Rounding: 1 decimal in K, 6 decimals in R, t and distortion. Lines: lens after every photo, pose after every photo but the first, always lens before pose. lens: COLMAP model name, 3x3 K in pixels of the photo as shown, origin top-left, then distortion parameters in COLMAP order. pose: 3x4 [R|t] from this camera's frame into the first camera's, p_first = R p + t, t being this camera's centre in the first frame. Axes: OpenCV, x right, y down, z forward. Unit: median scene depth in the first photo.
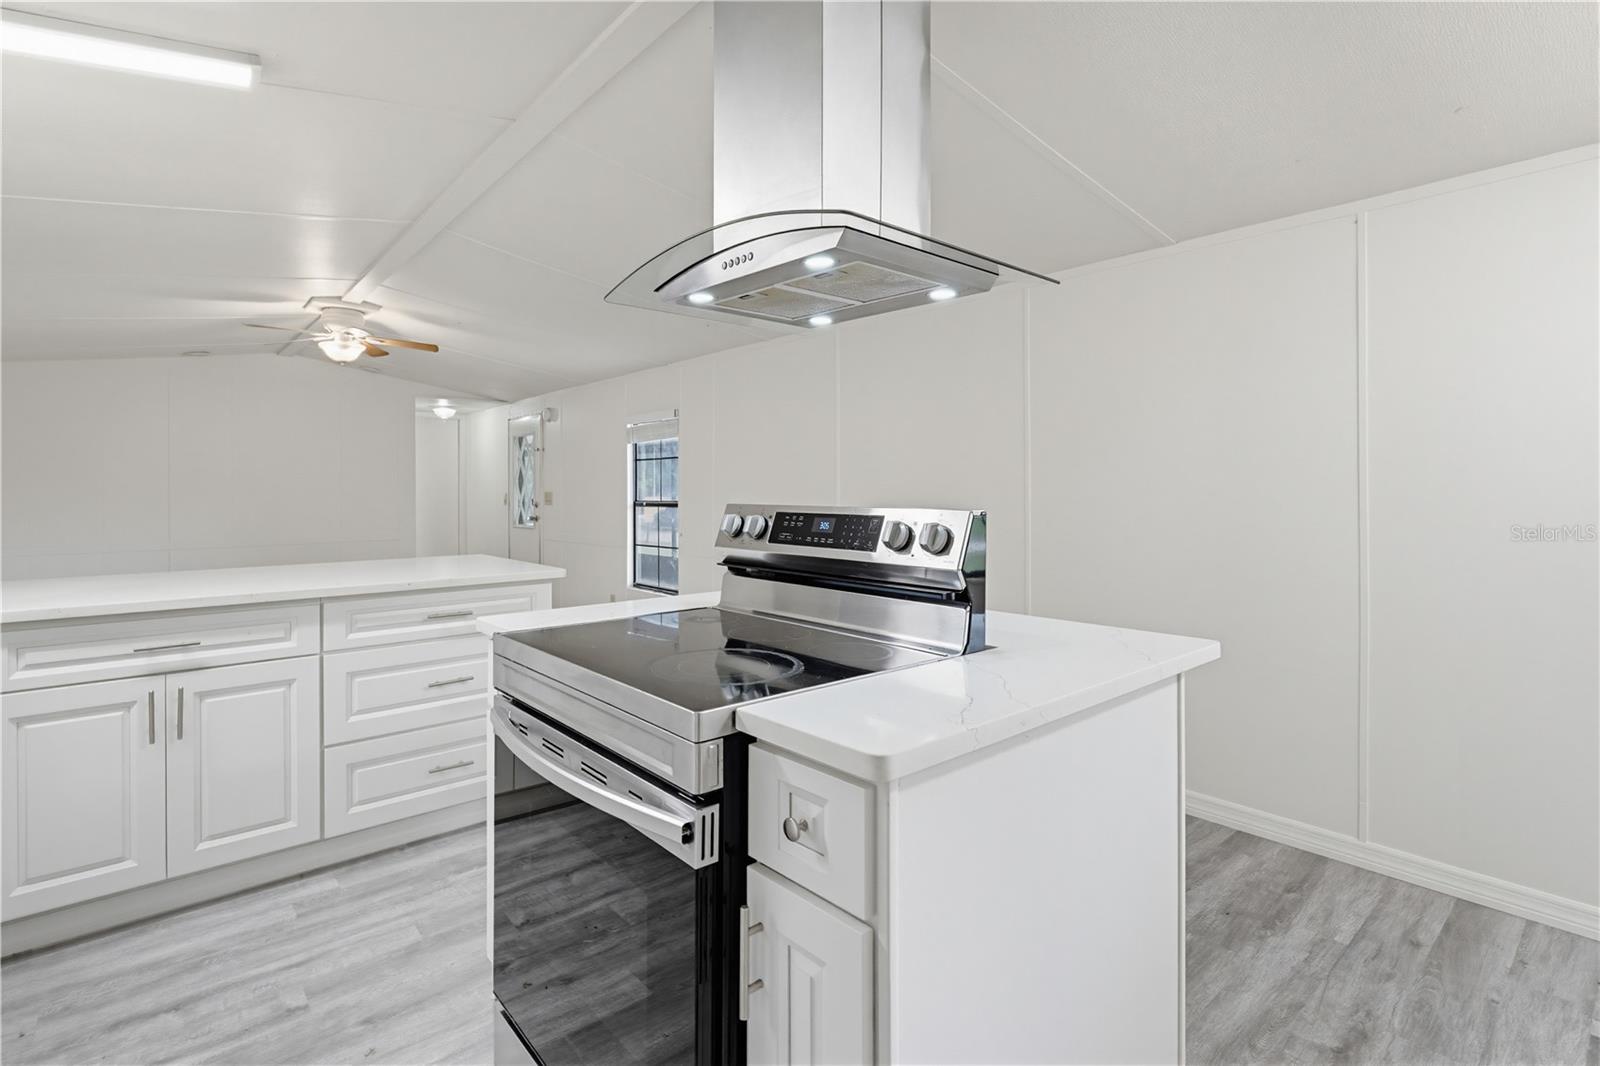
lens RADIAL K [[753.6, 0, 799.5], [0, 753.6, 486.9], [0, 0, 1]] dist [-0.016722, 0.000755]
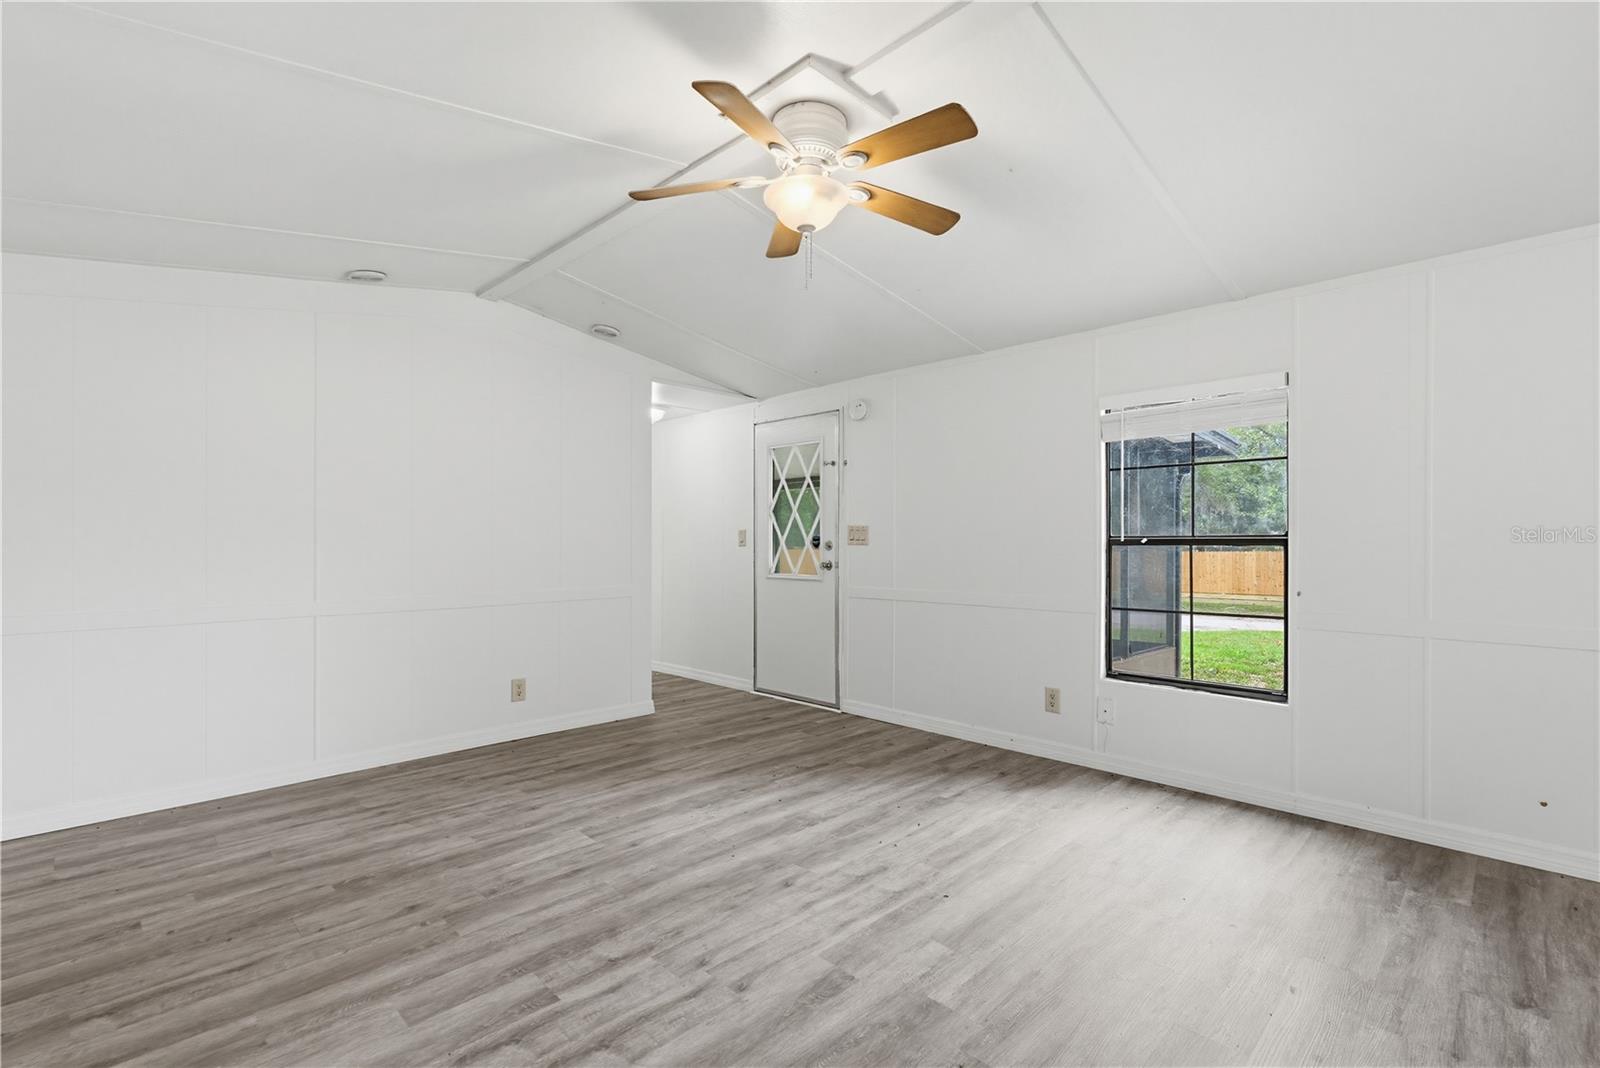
lens RADIAL K [[719.4, 0, 785.3], [0, 719.4, 525.4], [0, 0, 1]] dist [-0.003170, -0.000157]
pose [[0.998853, 0.004151, 0.047712, -1.275362], [-0.003343, 0.999850, -0.017007, 0.051710], [-0.047776, 0.016828, 0.998716, 1.077466]]
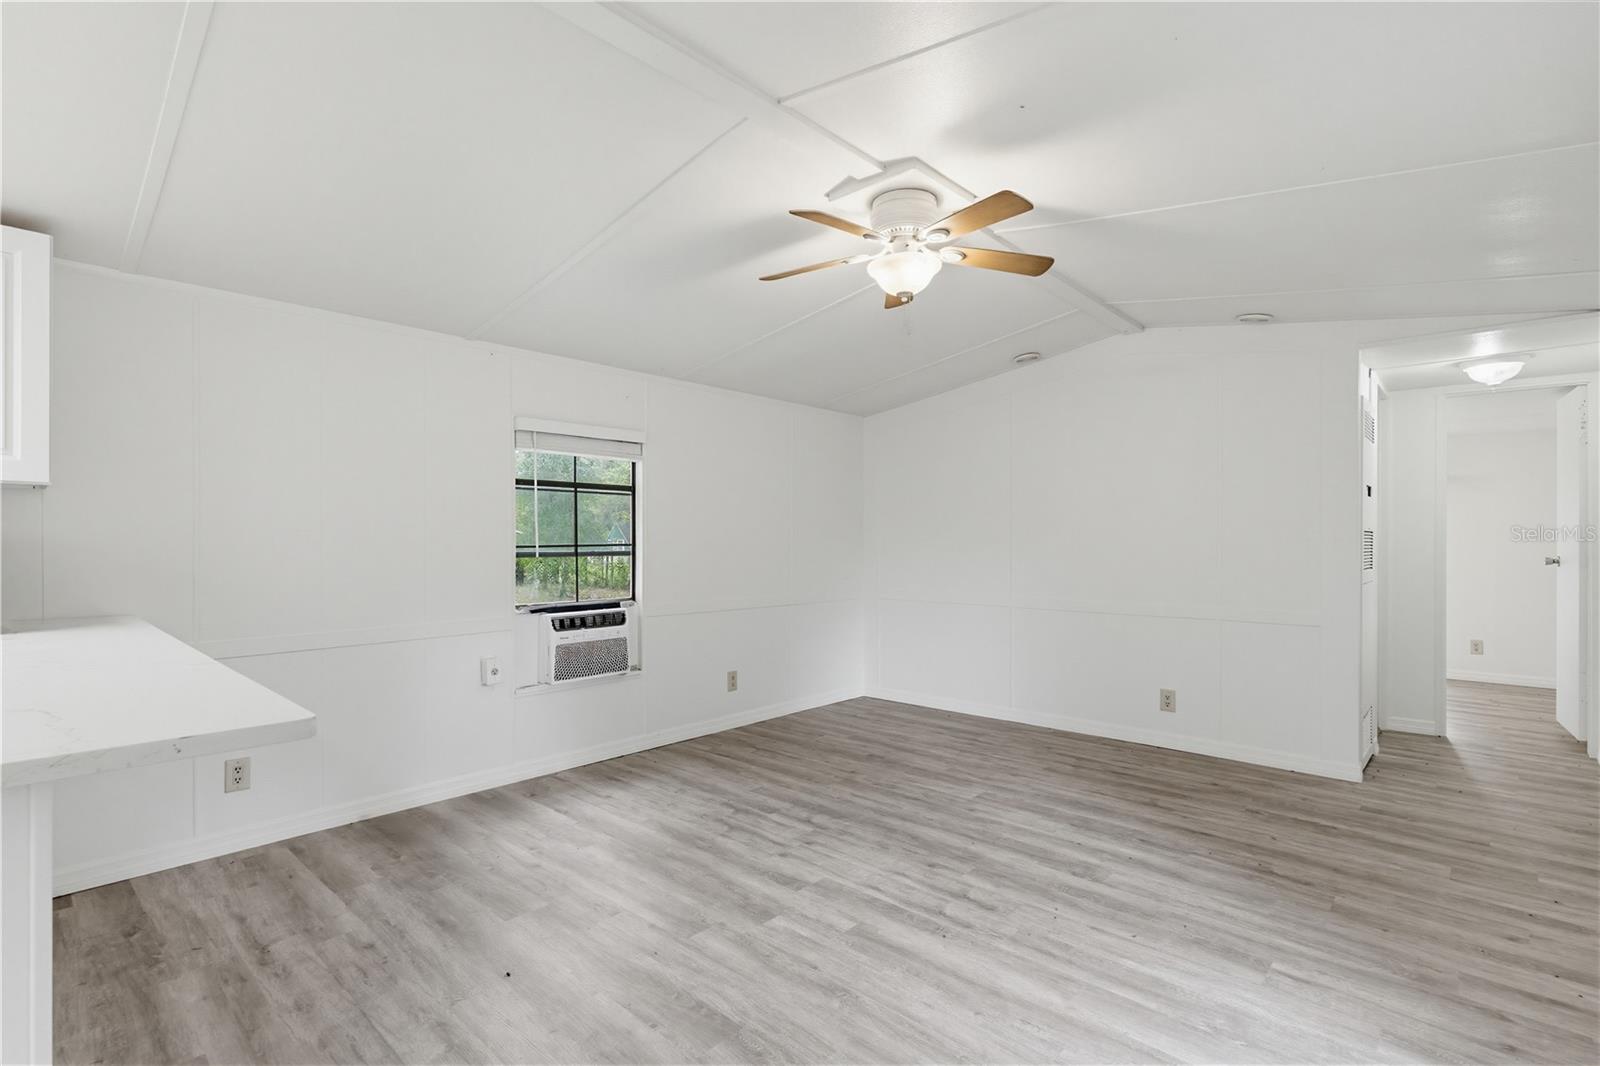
lens RADIAL K [[750.6, 0, 798.4], [0, 750.6, 551.5], [0, 0, 1]] dist [-0.001435, 0.000526]
pose [[0.098107, 0.013434, -0.995085, -0.141994], [0.003914, 0.999896, 0.013884, 0.023541], [0.995168, -0.005257, 0.098044, 1.721834]]
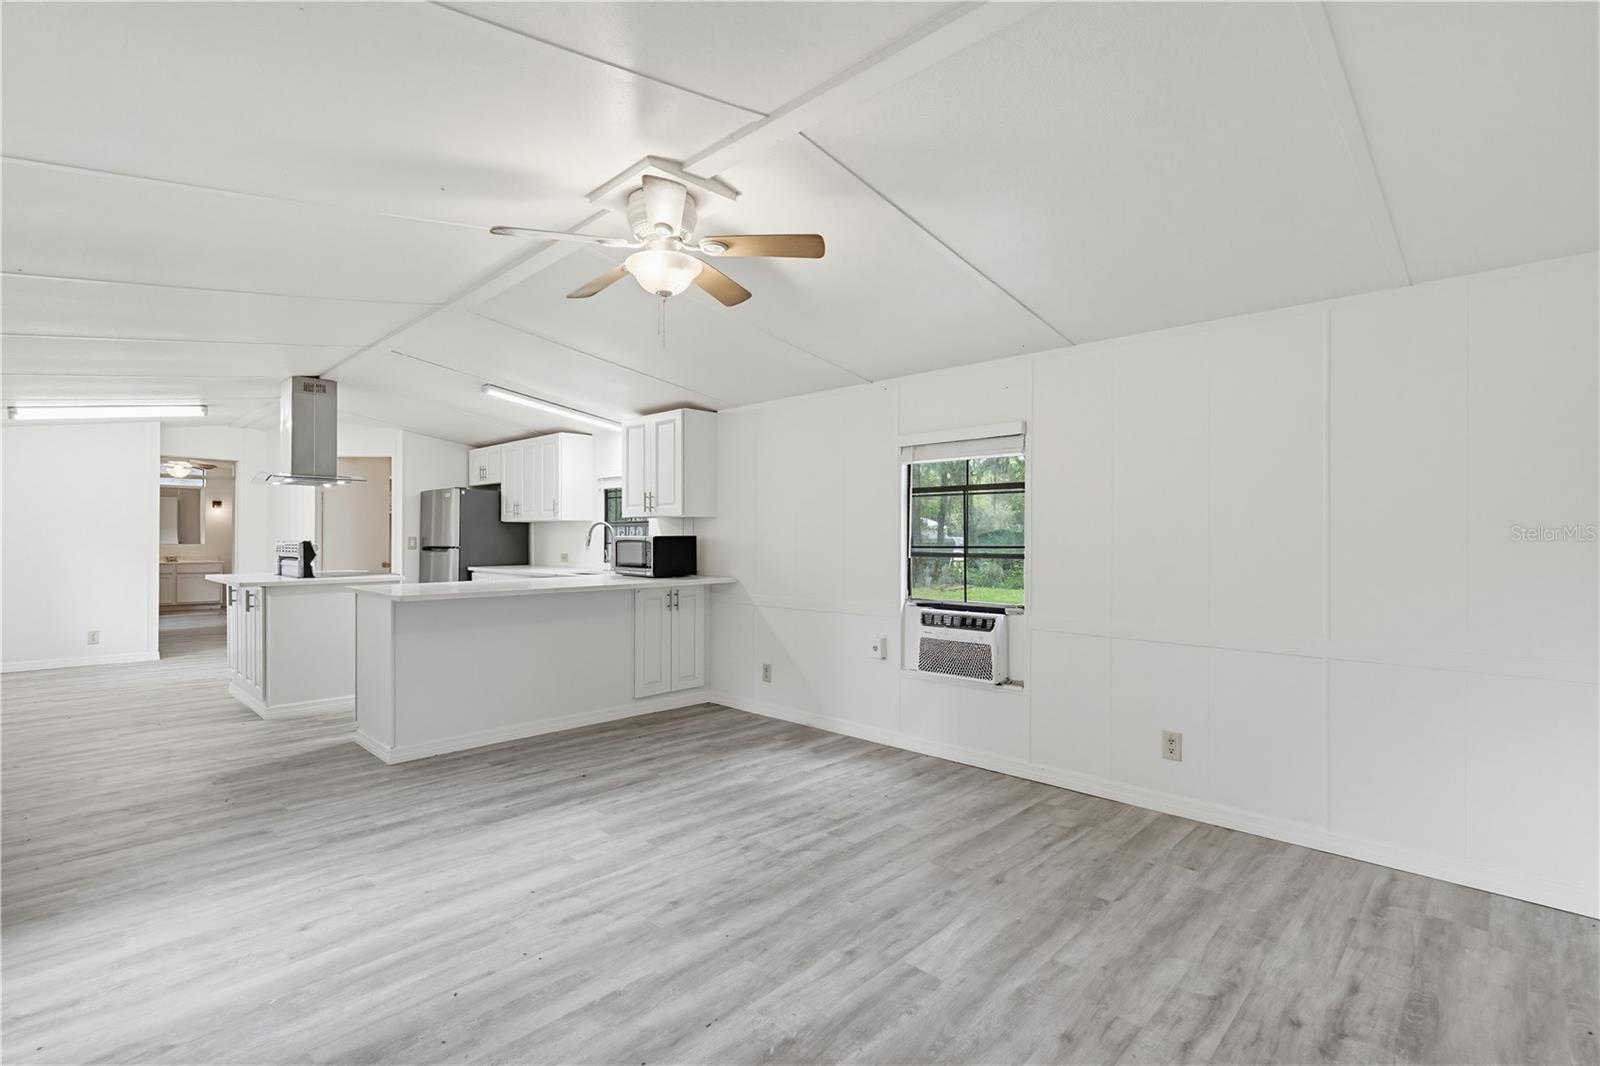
lens RADIAL K [[745.4, 0, 780.3], [0, 745.4, 533.5], [0, 0, 1]] dist [-0.002369, -0.000377]
pose [[-0.998305, -0.001176, -0.058182, -1.310374], [-0.000776, 0.999976, -0.006894, 0.012374], [0.058188, -0.006837, -0.998282, 3.046186]]
